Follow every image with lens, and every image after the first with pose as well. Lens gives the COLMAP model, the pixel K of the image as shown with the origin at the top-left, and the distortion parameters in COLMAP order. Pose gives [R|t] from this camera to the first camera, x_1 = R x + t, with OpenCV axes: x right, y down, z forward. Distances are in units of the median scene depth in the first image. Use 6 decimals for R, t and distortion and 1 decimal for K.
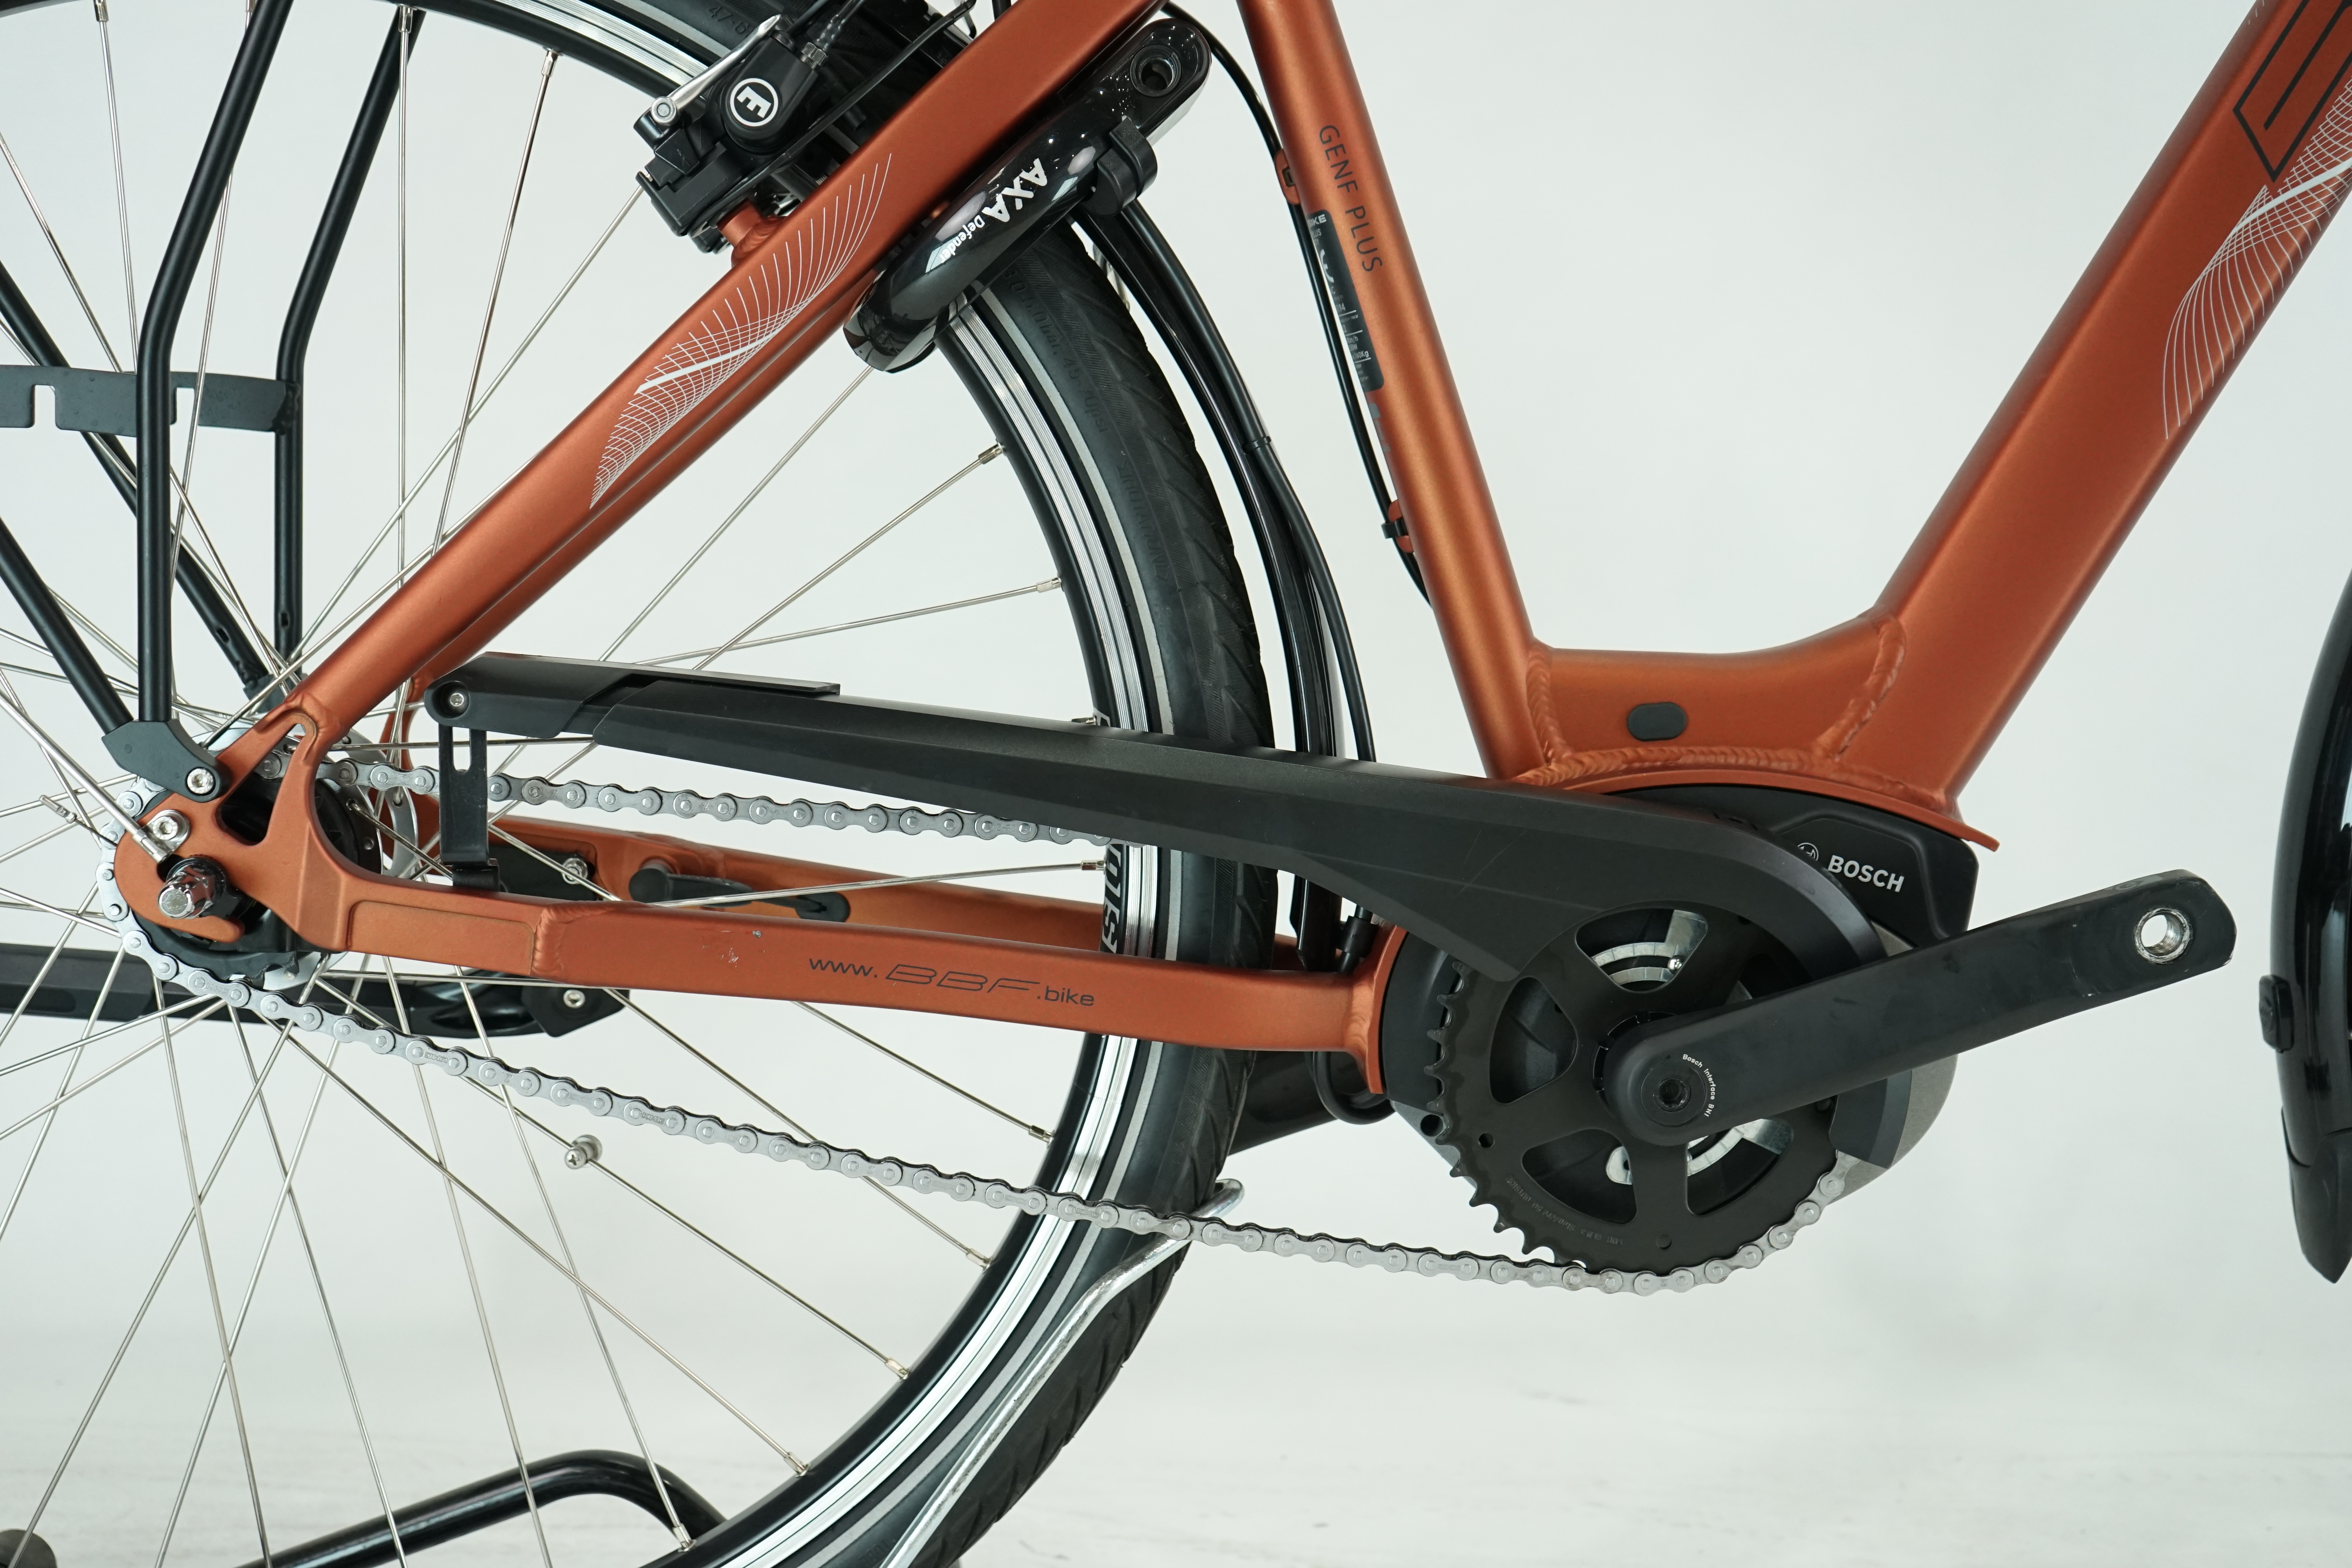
lens RADIAL K [[2806.6, 0, 1176.0], [0, 2806.6, 784.0], [0, 0, 1]] dist [0.005313, -0.005462]
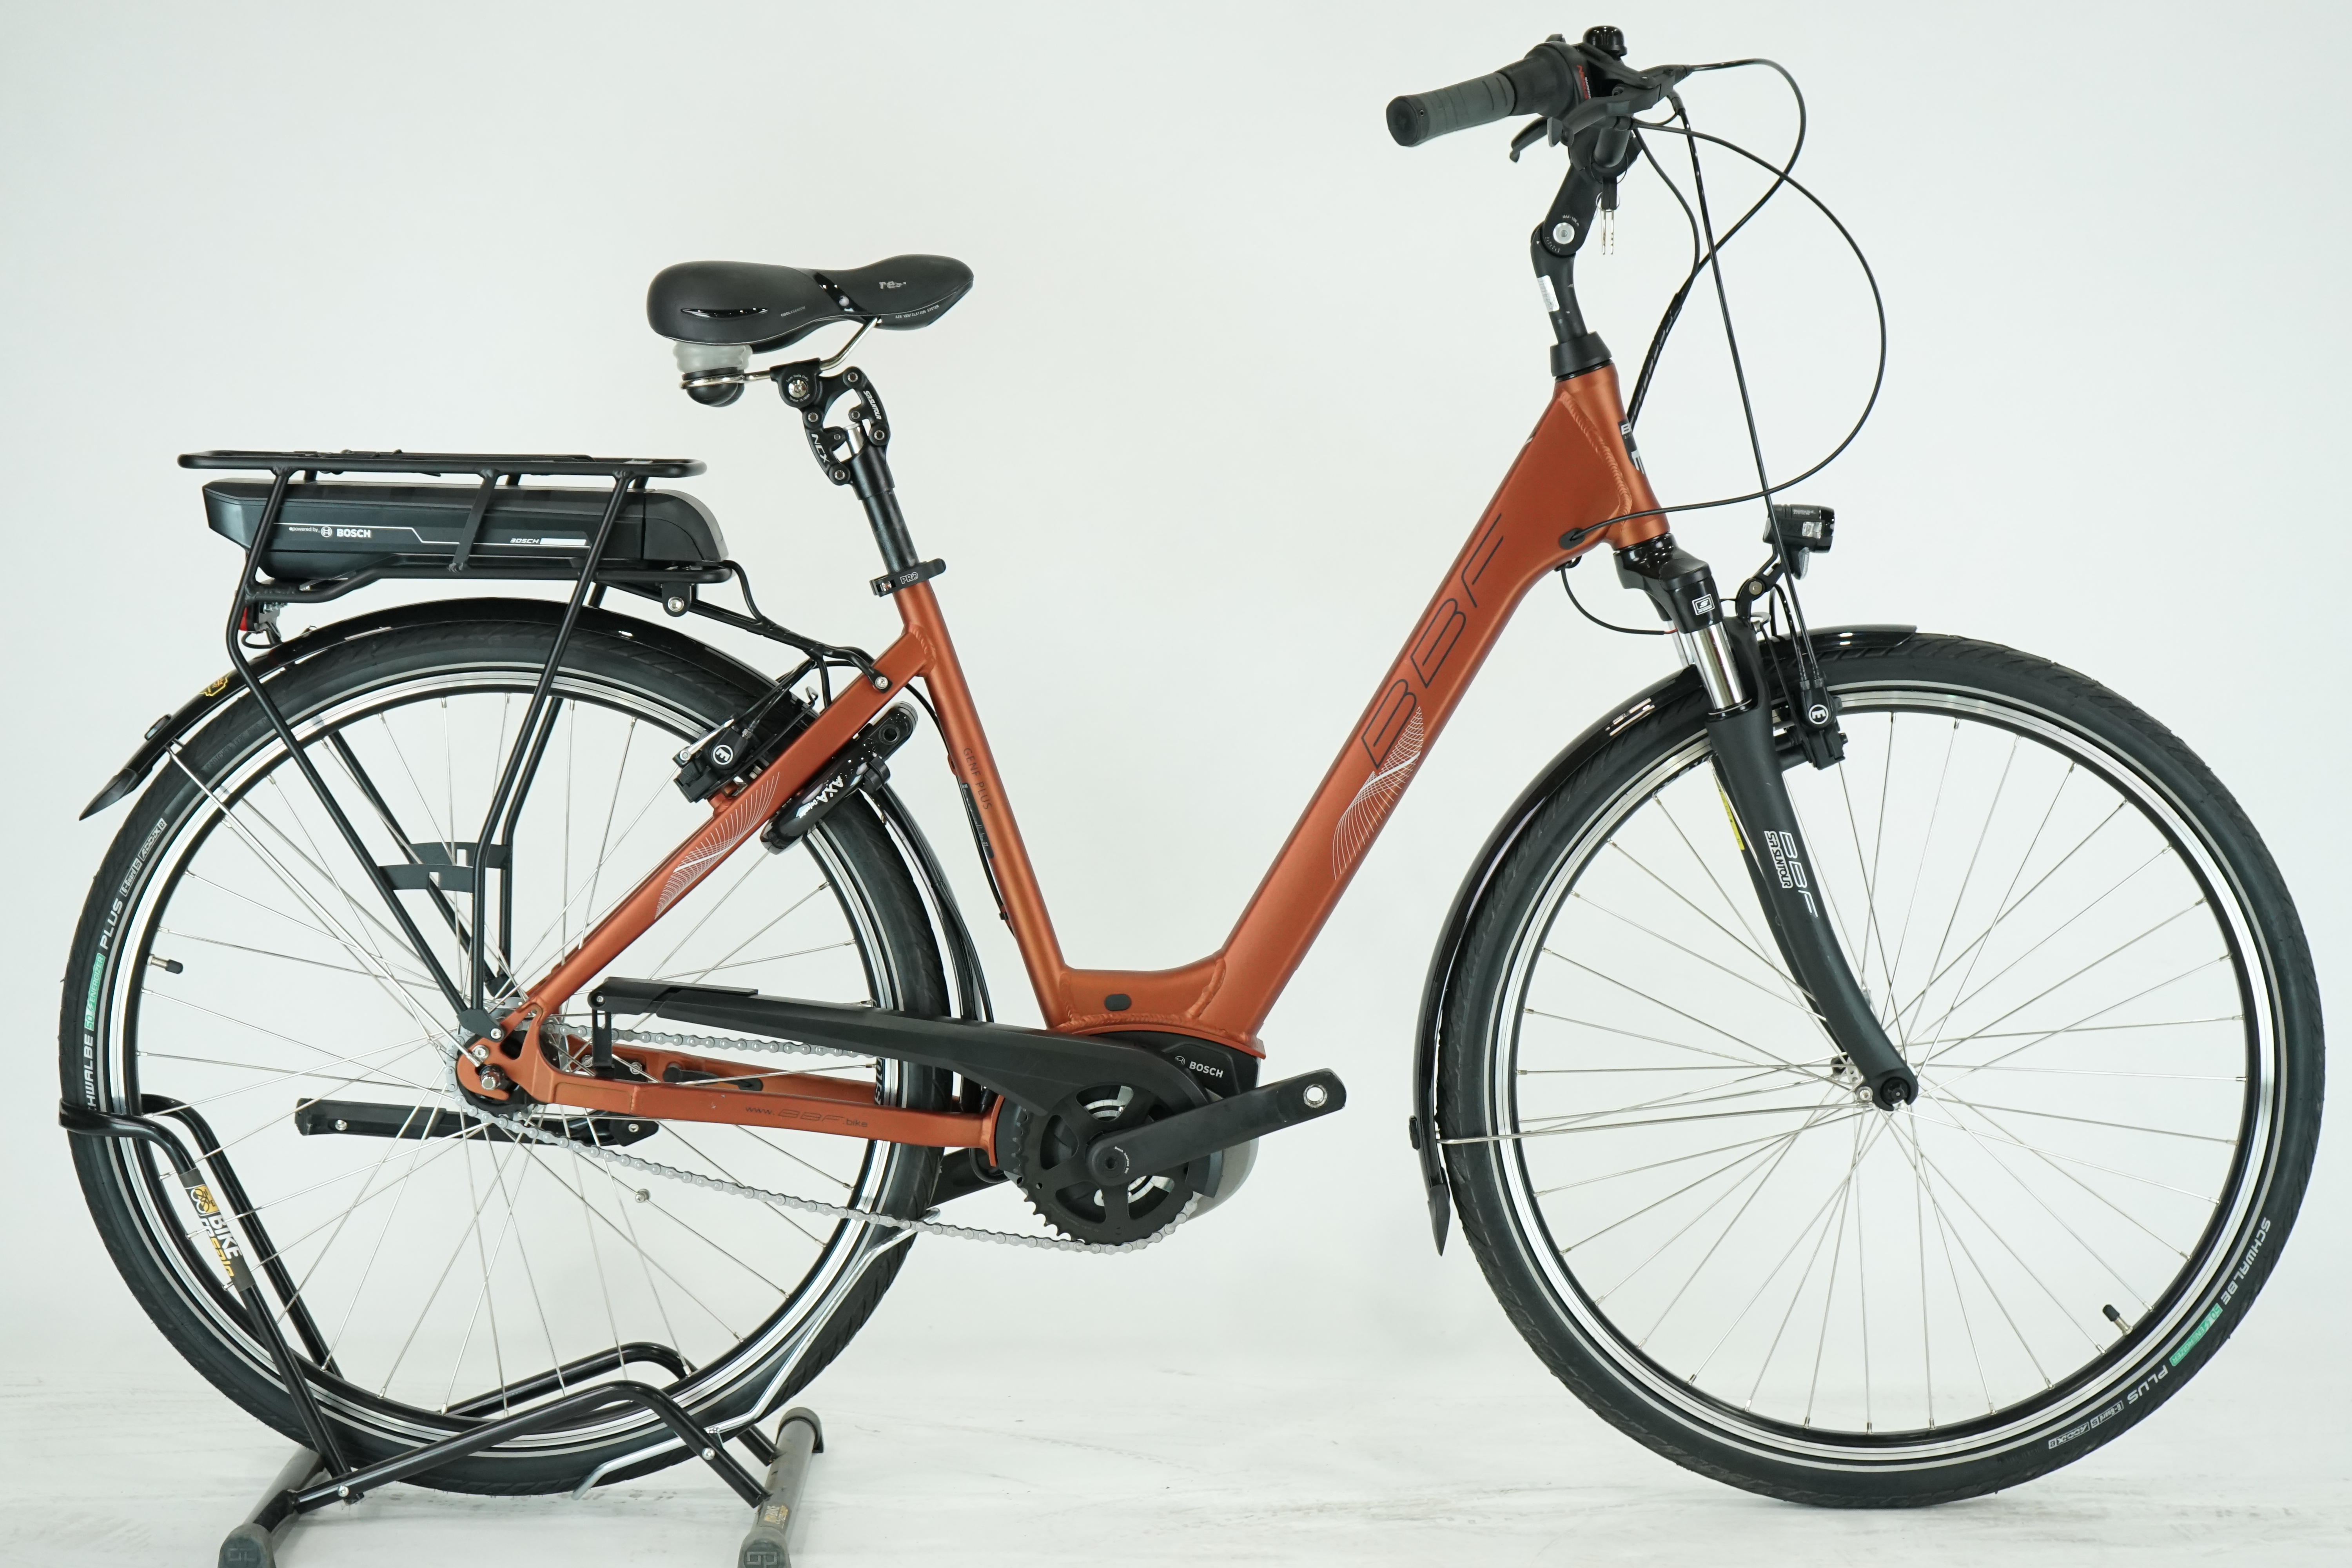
lens RADIAL K [[4229.8, 0, 1176.0], [0, 4229.8, 784.0], [0, 0, 1]] dist [-0.010350, 0.019523]
pose [[0.999700, -0.003294, -0.024265, 0.306027], [0.002718, 0.999714, -0.023756, -0.118747], [0.024336, 0.023683, 0.999423, -2.451516]]
